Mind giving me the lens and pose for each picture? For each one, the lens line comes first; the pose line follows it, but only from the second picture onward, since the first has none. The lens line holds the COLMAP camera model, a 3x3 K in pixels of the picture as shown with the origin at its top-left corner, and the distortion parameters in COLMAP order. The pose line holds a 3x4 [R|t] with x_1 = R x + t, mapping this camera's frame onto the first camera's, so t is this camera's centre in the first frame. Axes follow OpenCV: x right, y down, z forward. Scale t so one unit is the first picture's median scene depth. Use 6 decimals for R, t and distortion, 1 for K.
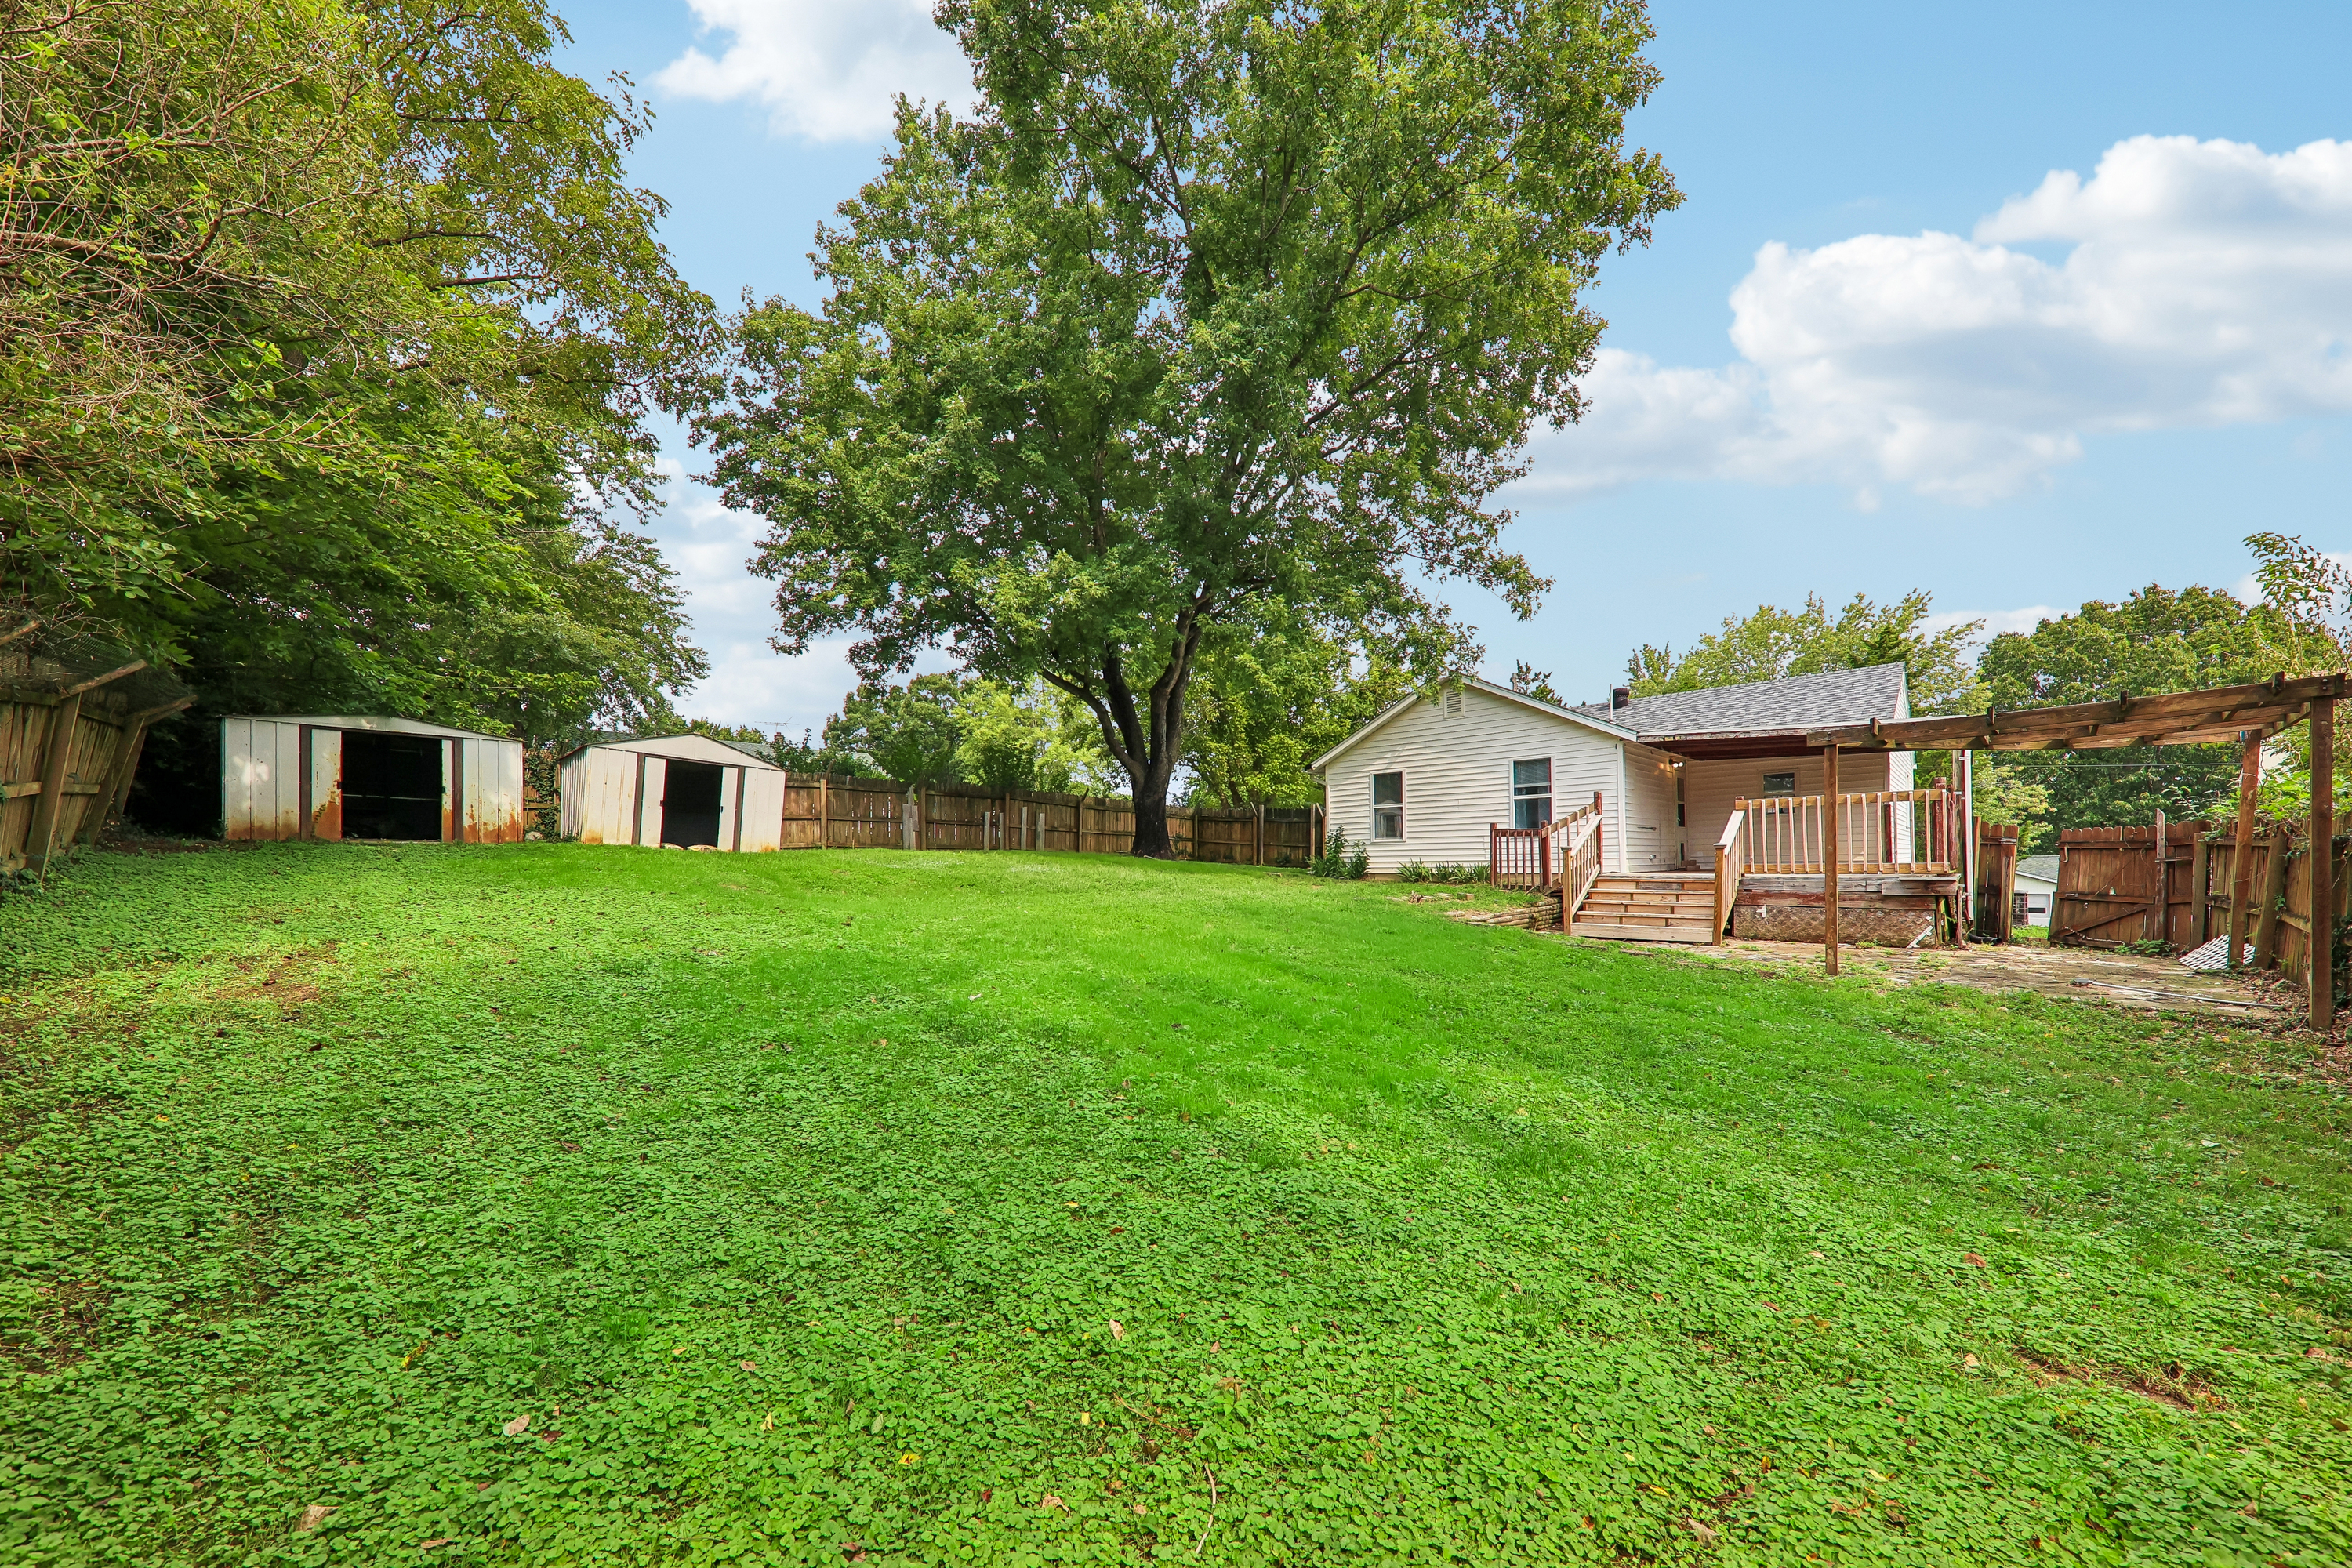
lens RADIAL K [[817.1, 0, 1155.9], [0, 817.1, 864.3], [0, 0, 1]] dist [0.009552, -0.005552]
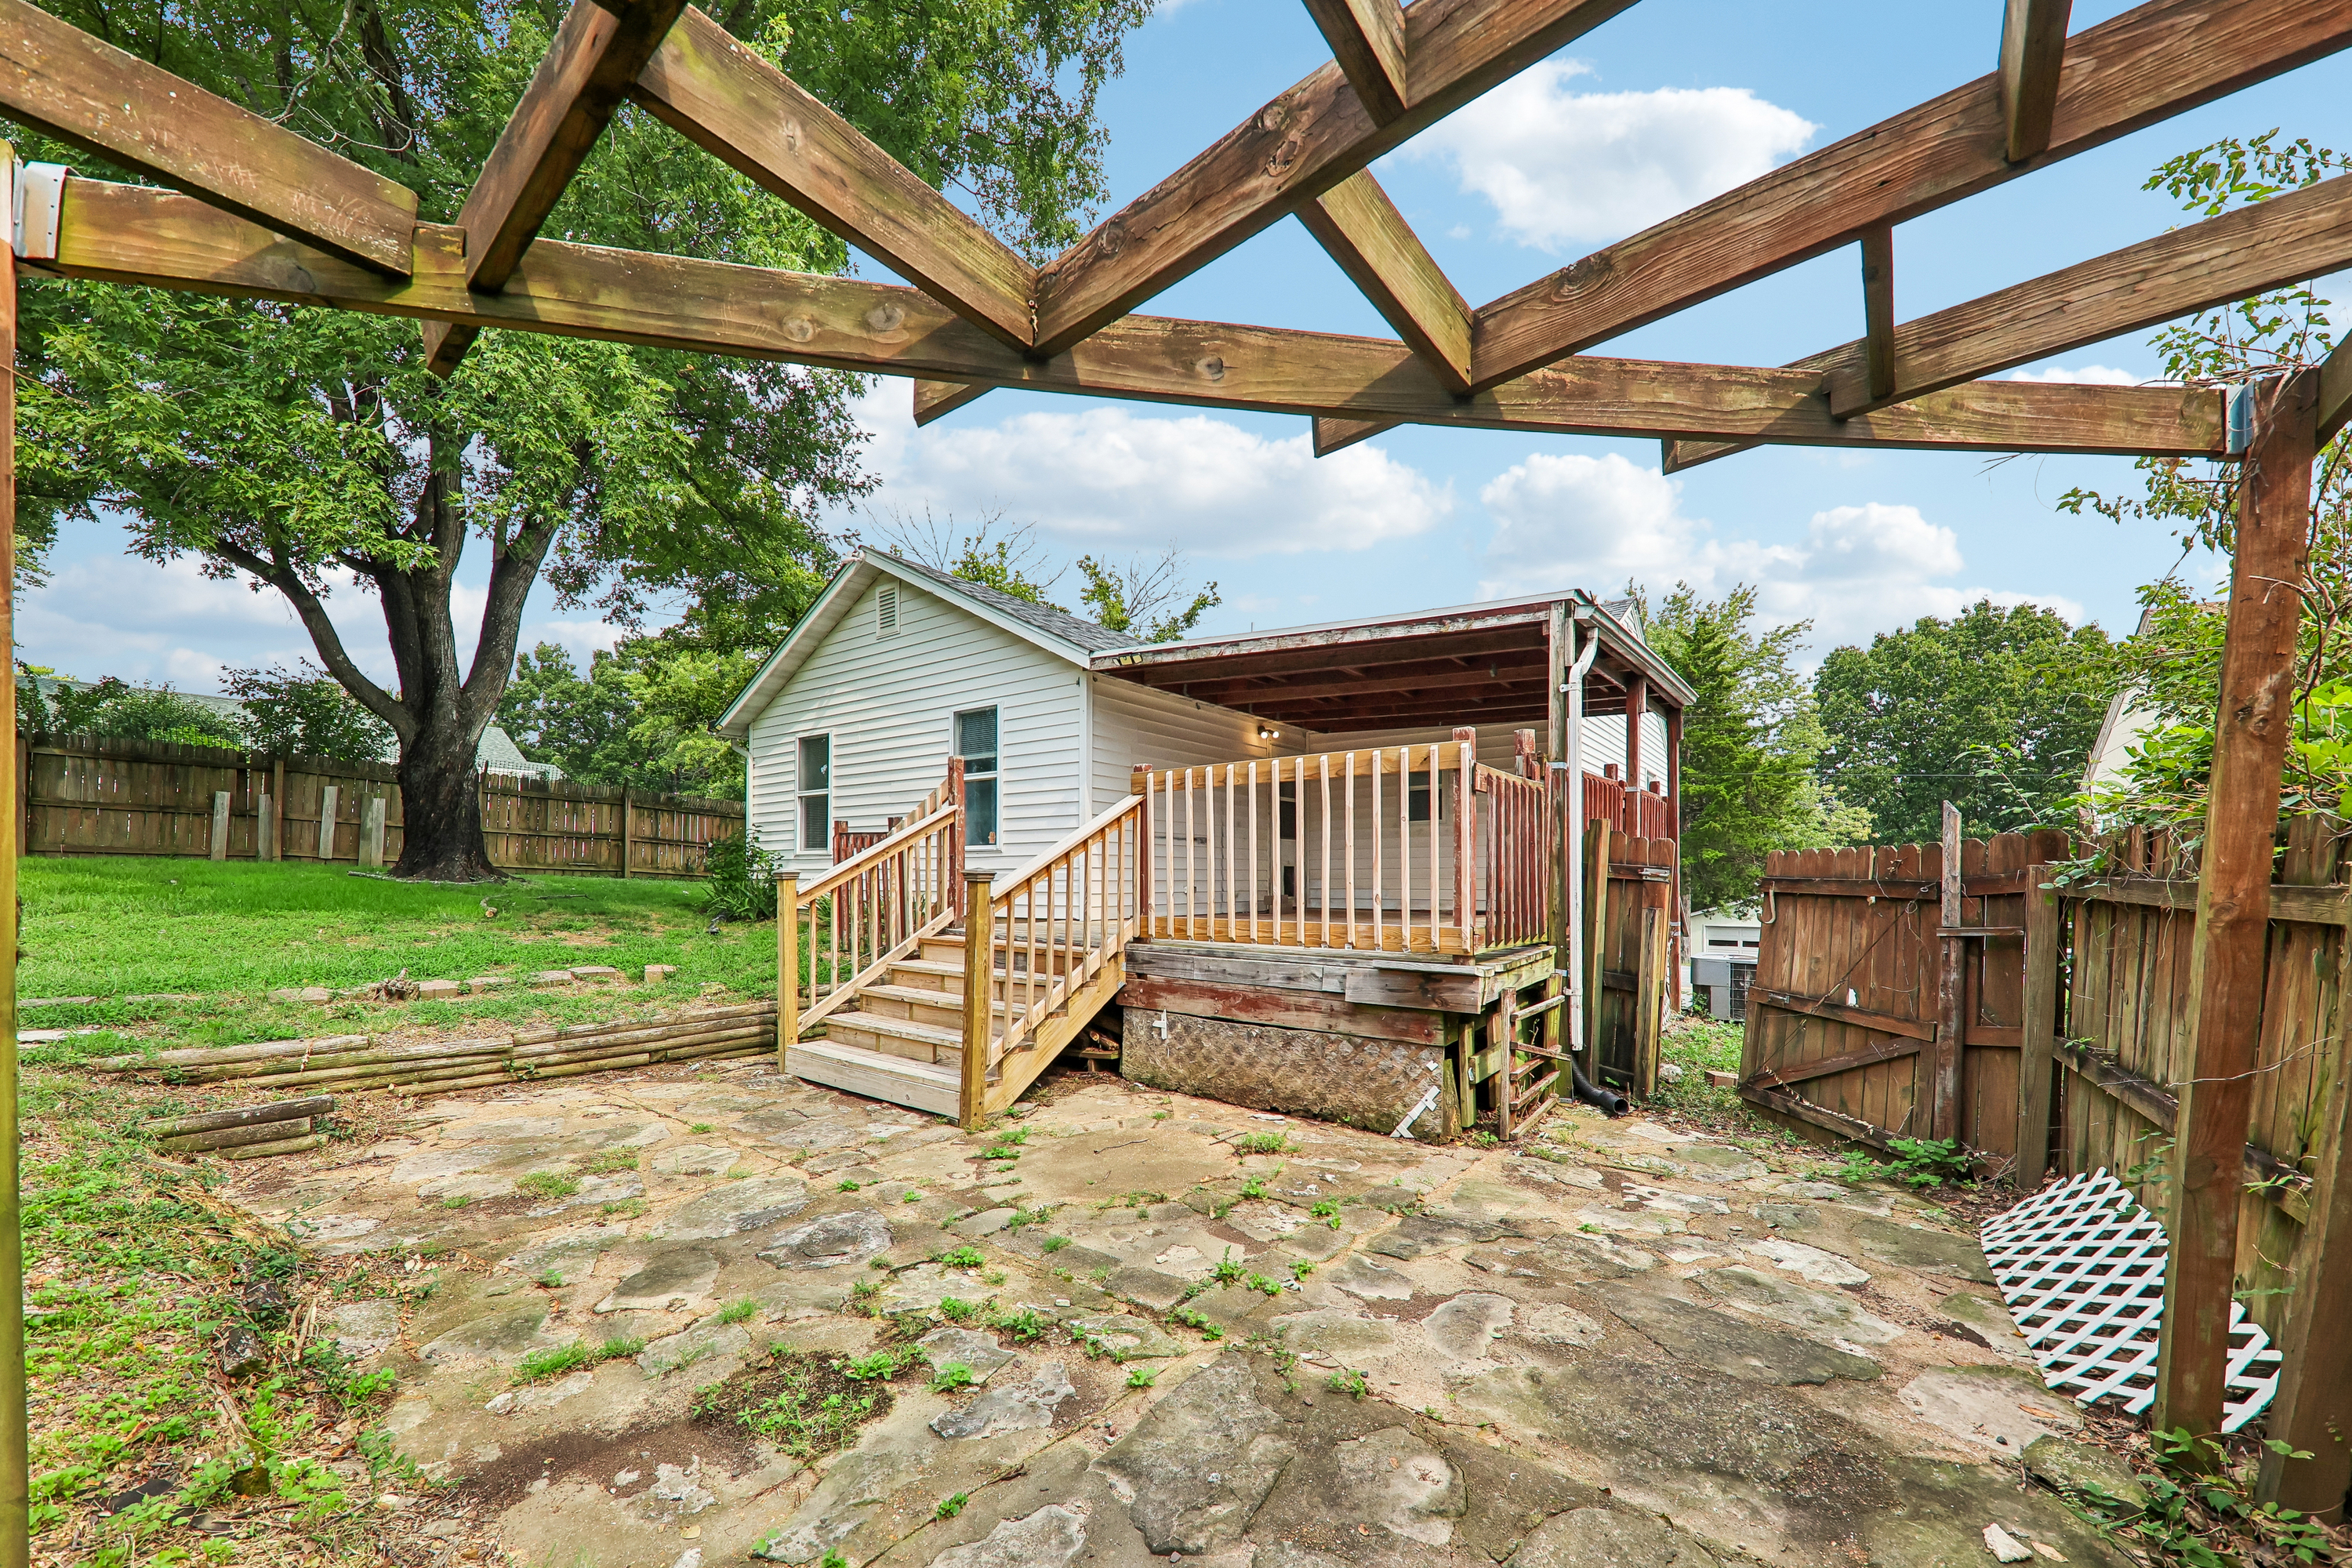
lens RADIAL K [[868.2, 0, 1171.9], [0, 868.2, 870.9], [0, 0, 1]] dist [0.009350, -0.000245]
pose [[0.990983, 0.016788, 0.132934, 0.509829], [-0.015287, 0.999807, -0.012305, -0.014477], [-0.133115, 0.010162, 0.991048, 0.402973]]
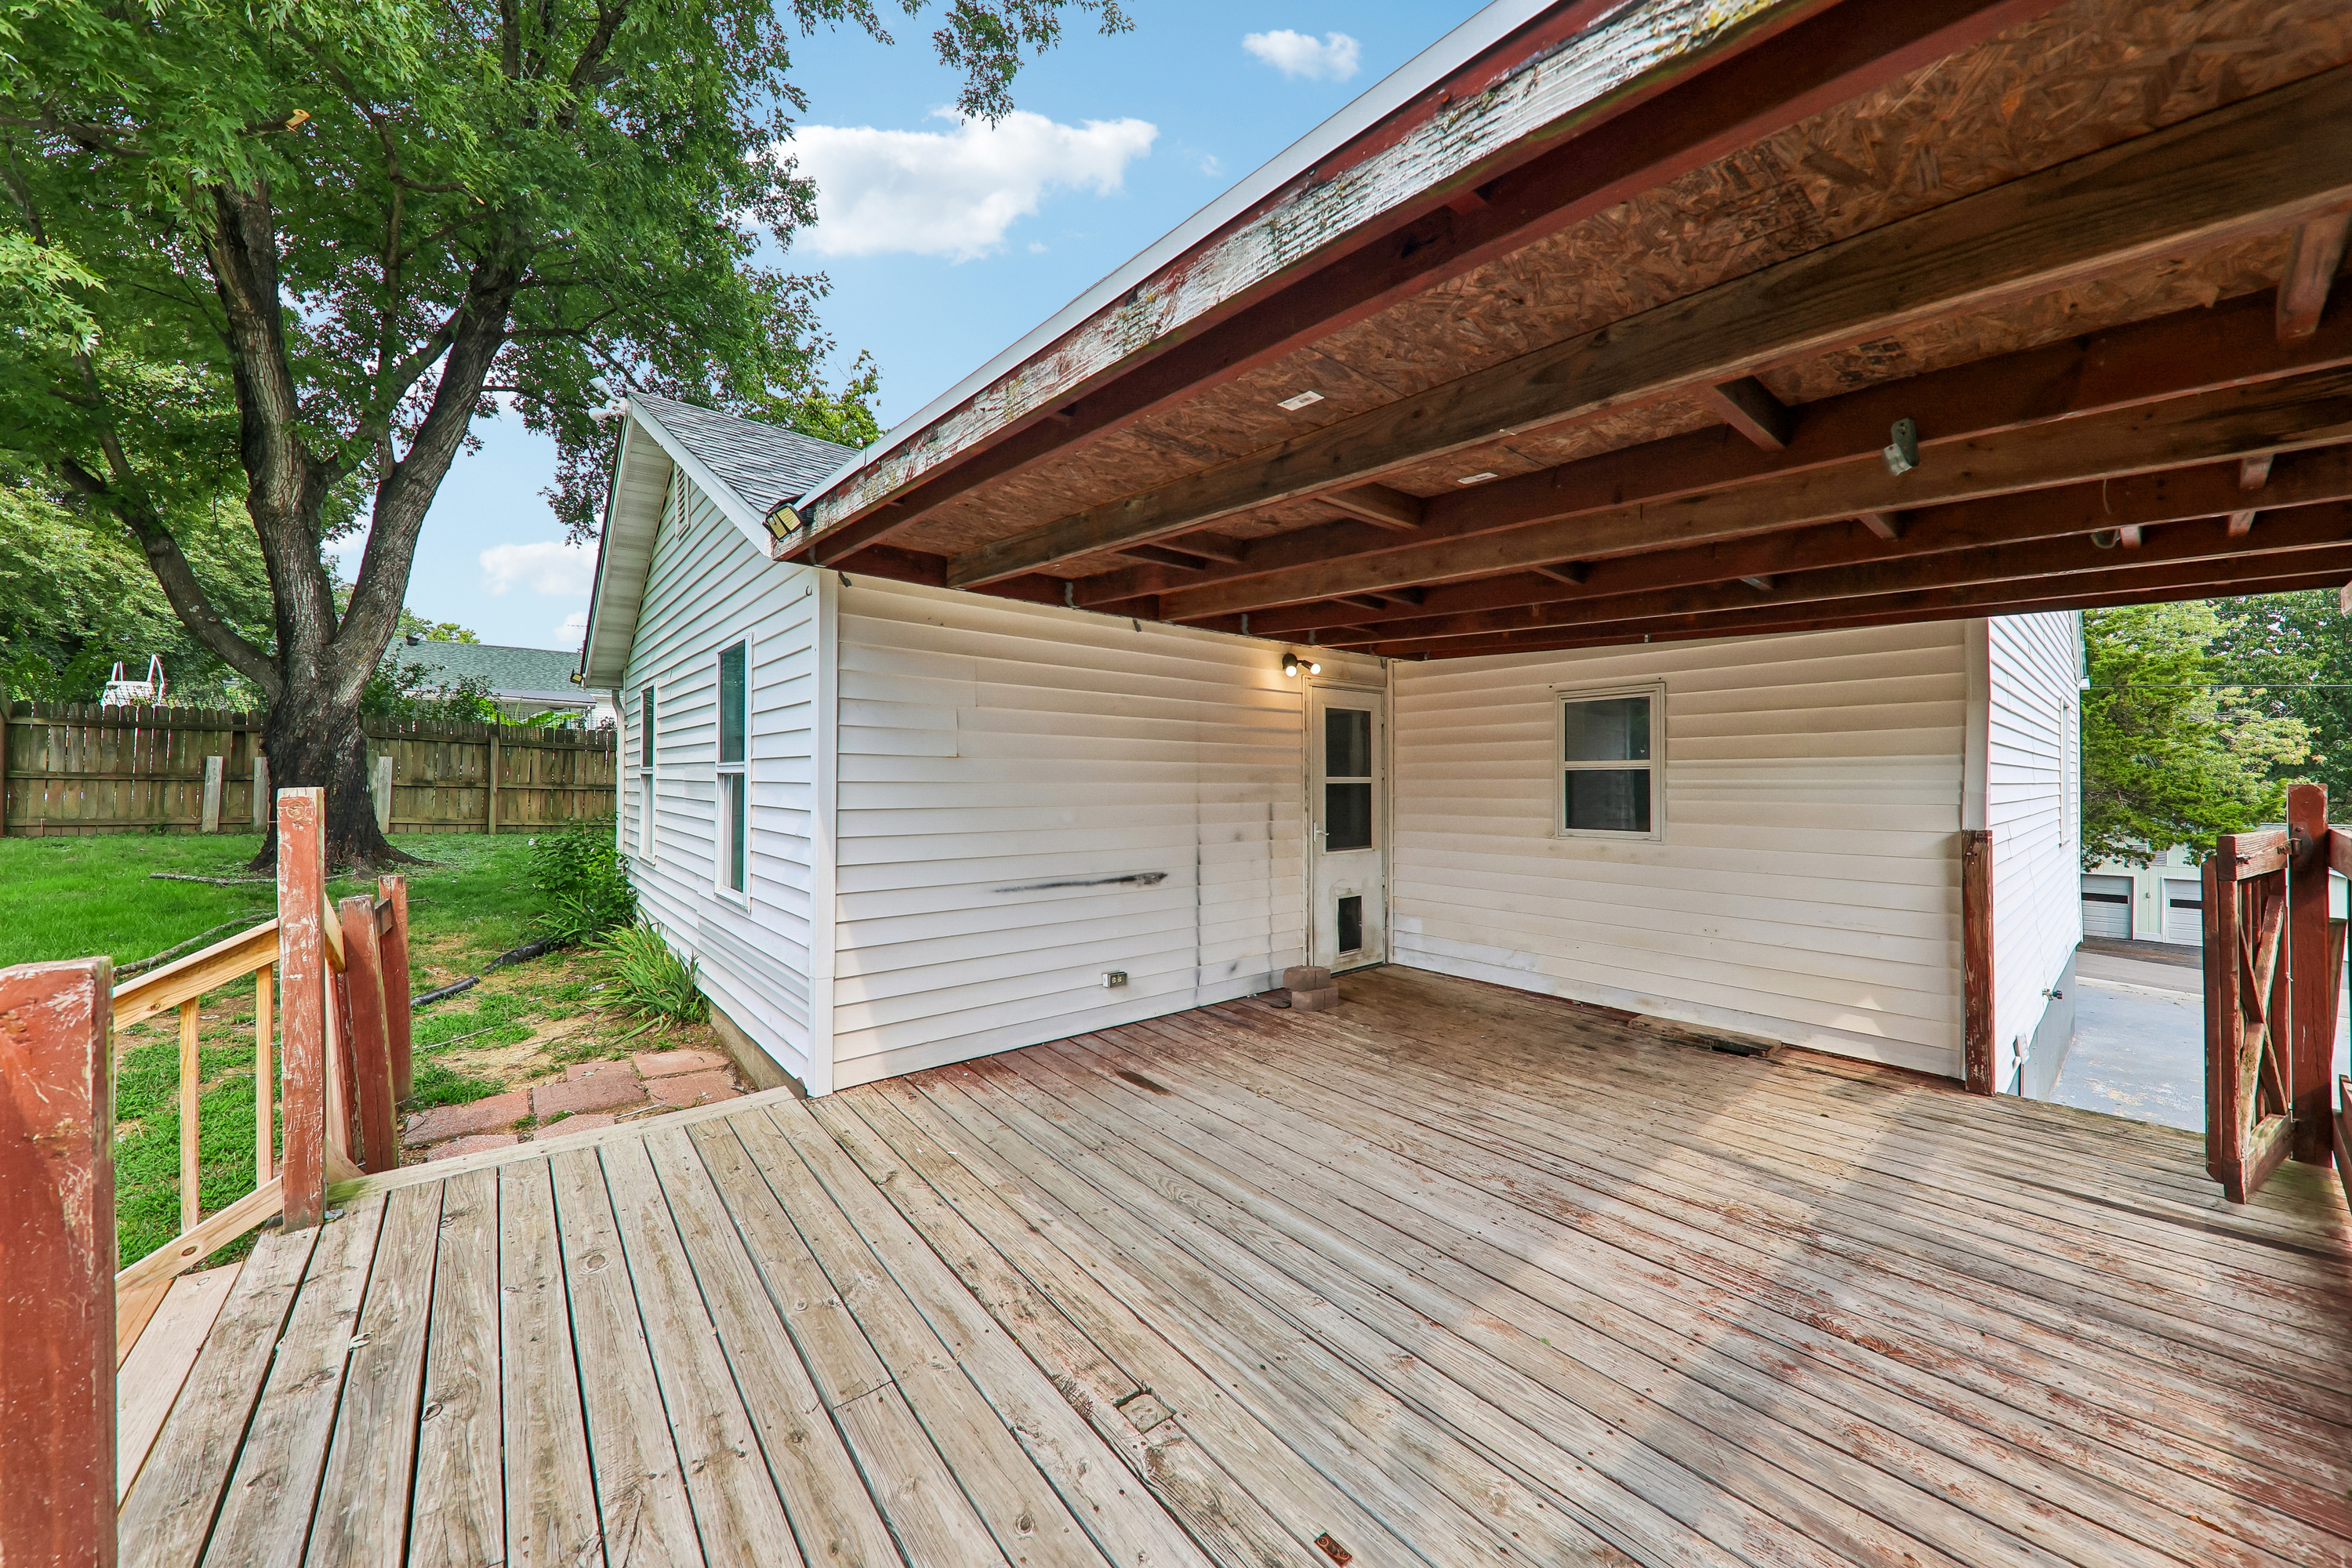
lens RADIAL K [[817.1, 0, 1167.6], [0, 817.1, 770.1], [0, 0, 1]] dist [0.009552, -0.005552]
pose [[0.995964, 0.014972, -0.088501, 0.640585], [-0.016133, 0.999793, -0.012419, -0.078810], [0.088296, 0.013796, 0.995999, 0.695837]]
